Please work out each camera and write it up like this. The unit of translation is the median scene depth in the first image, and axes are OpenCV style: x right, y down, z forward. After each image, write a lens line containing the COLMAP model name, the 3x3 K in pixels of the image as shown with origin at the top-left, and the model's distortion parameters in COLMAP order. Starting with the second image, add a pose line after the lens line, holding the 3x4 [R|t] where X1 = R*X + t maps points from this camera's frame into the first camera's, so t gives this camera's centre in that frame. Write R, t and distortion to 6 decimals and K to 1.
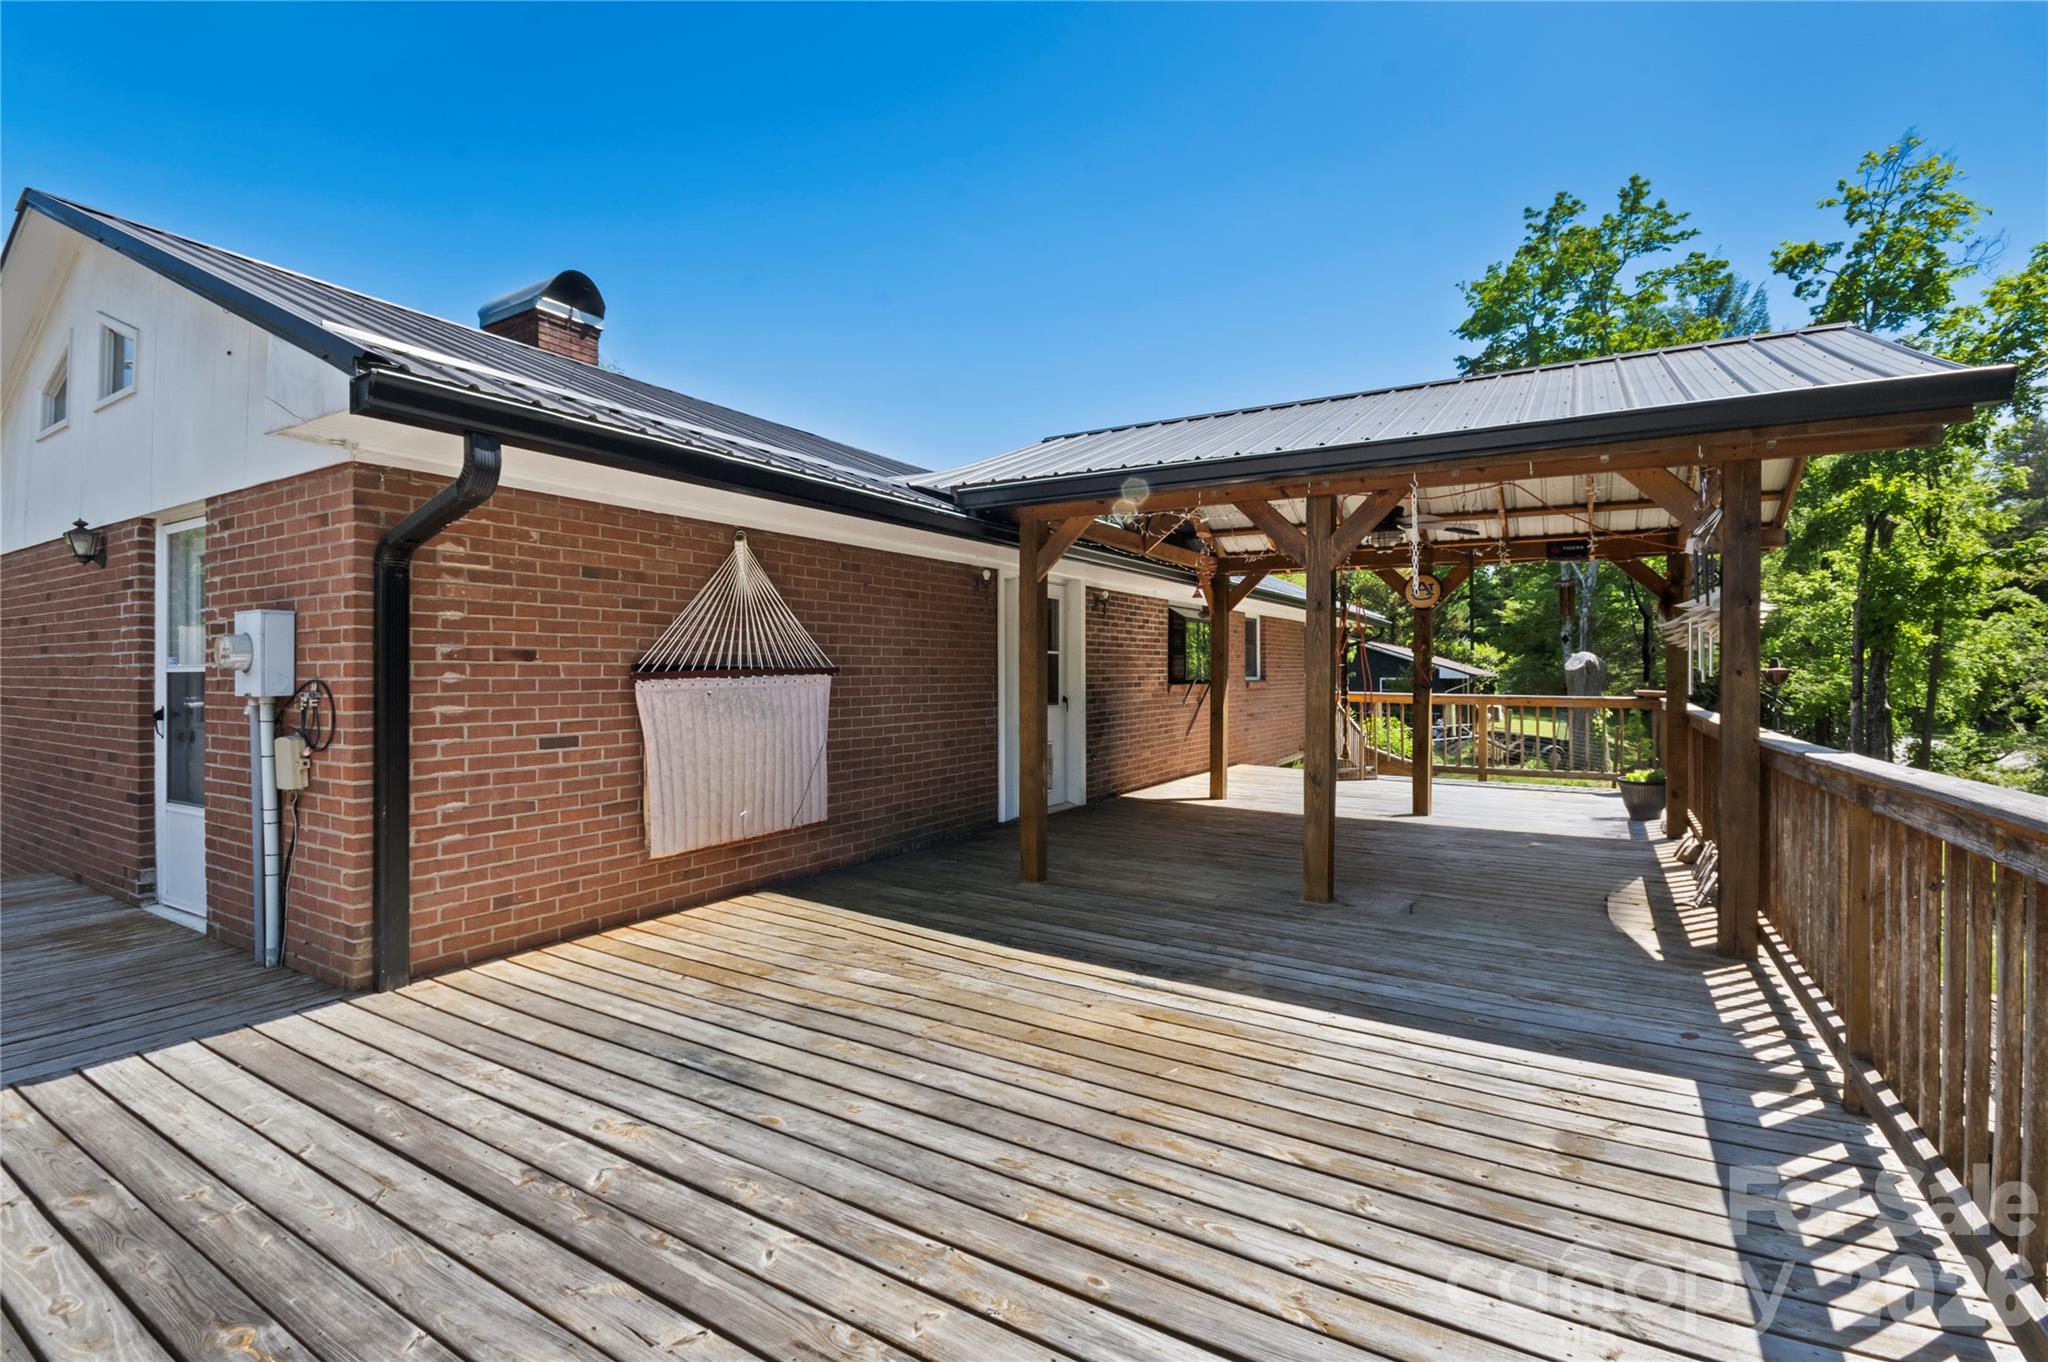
lens RADIAL K [[915.7, 0, 1018.2], [0, 915.7, 675.8], [0, 0, 1]] dist [-0.001500, -0.004458]
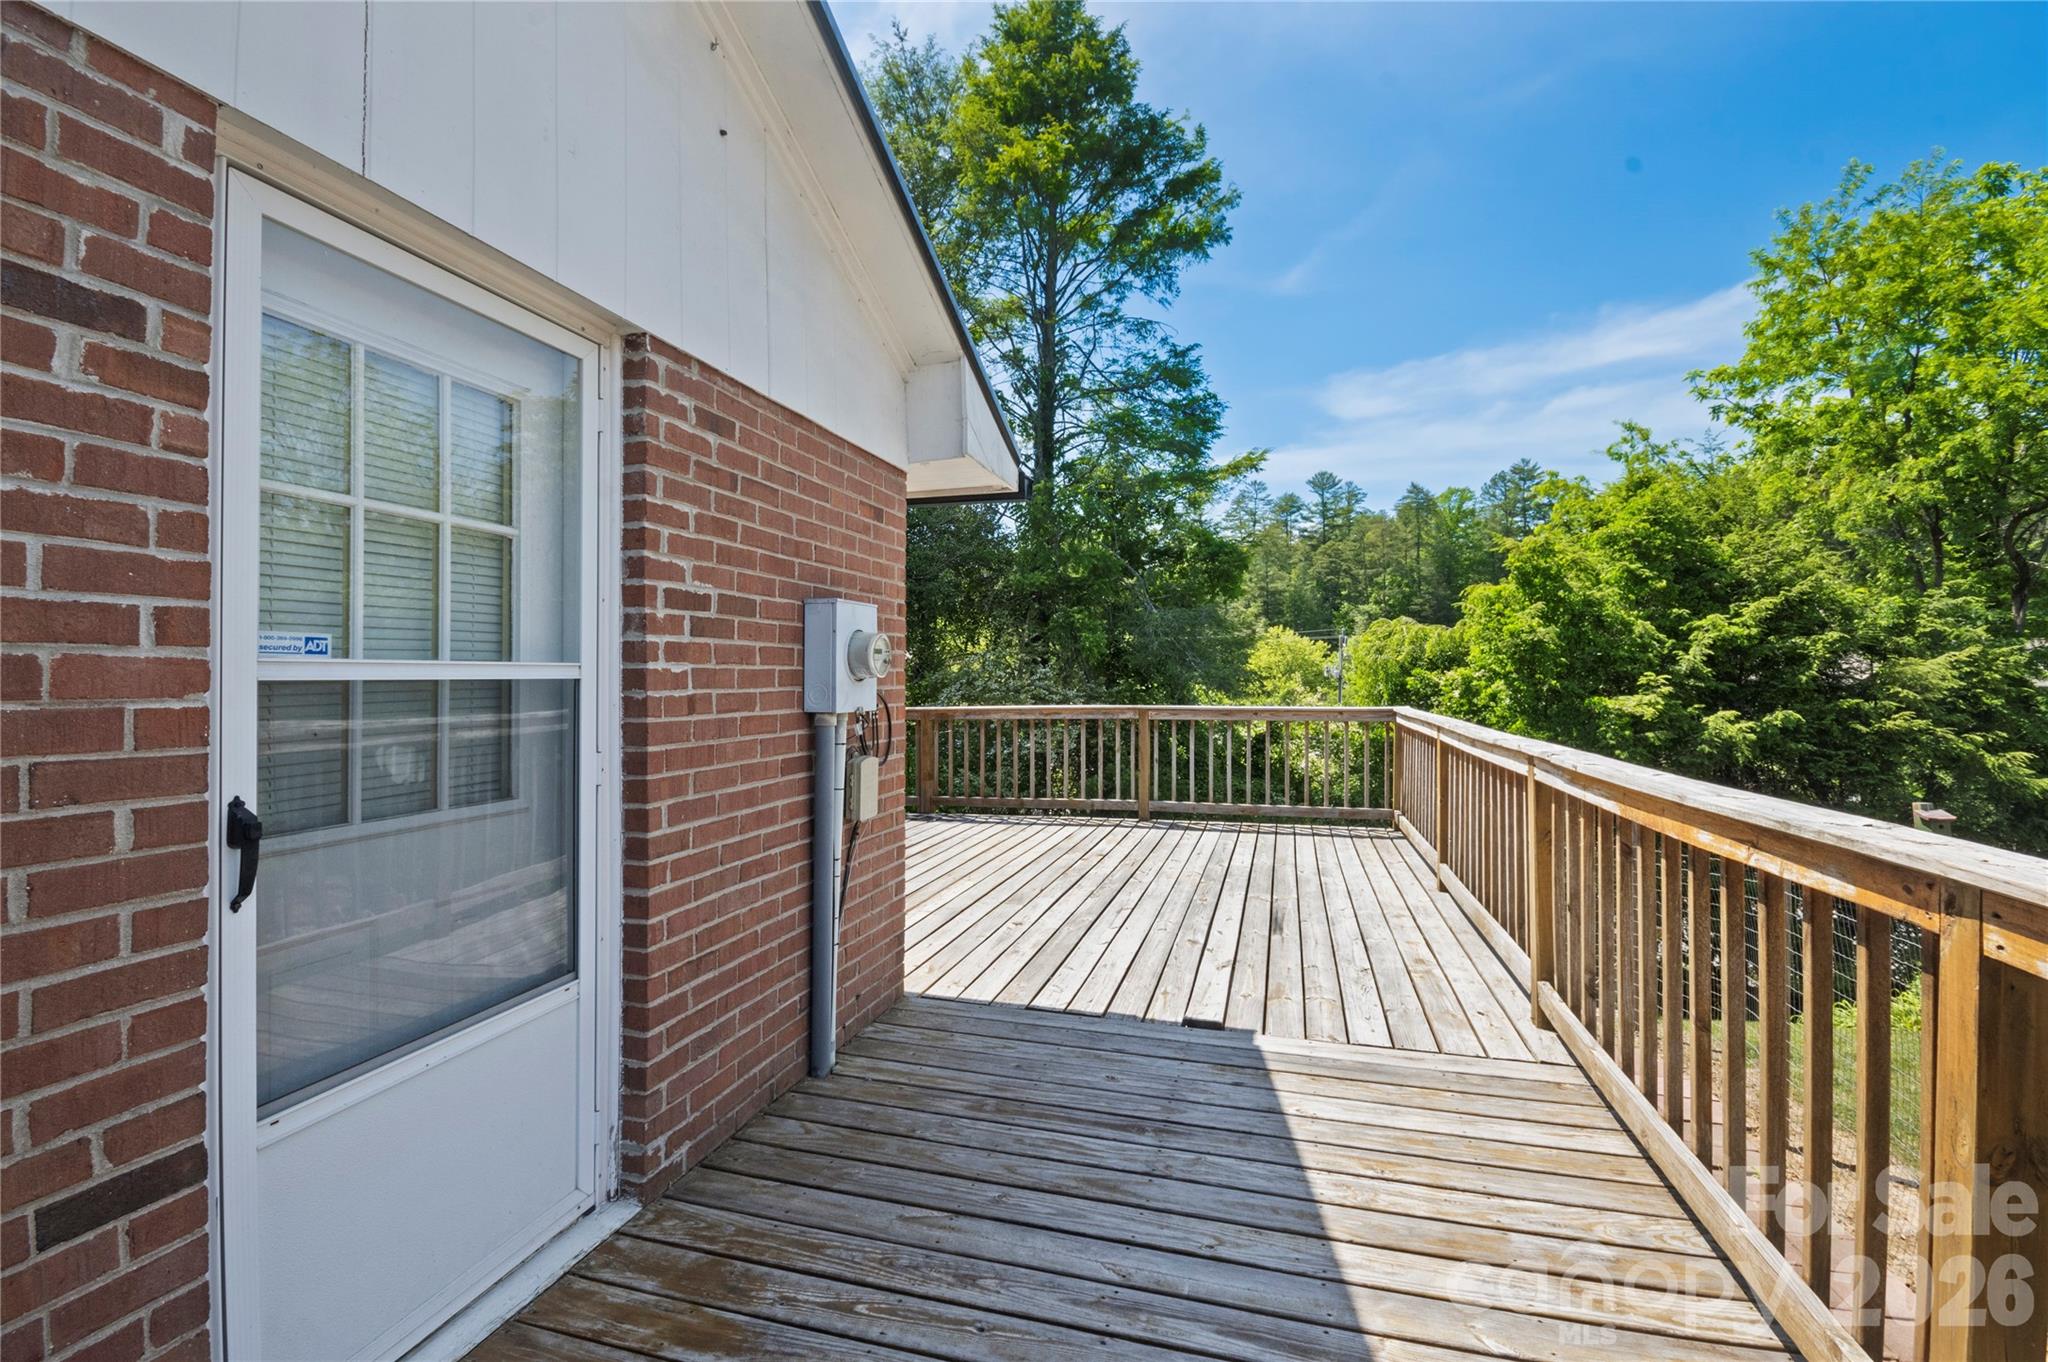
lens RADIAL K [[915.7, 0, 1020.8], [0, 915.7, 671.6], [0, 0, 1]] dist [-0.001500, -0.004458]
pose [[-0.255558, 0.001418, 0.966793, -1.902699], [0.004111, 0.999991, -0.000380, -0.008020], [-0.966785, 0.003877, -0.255561, 1.242357]]
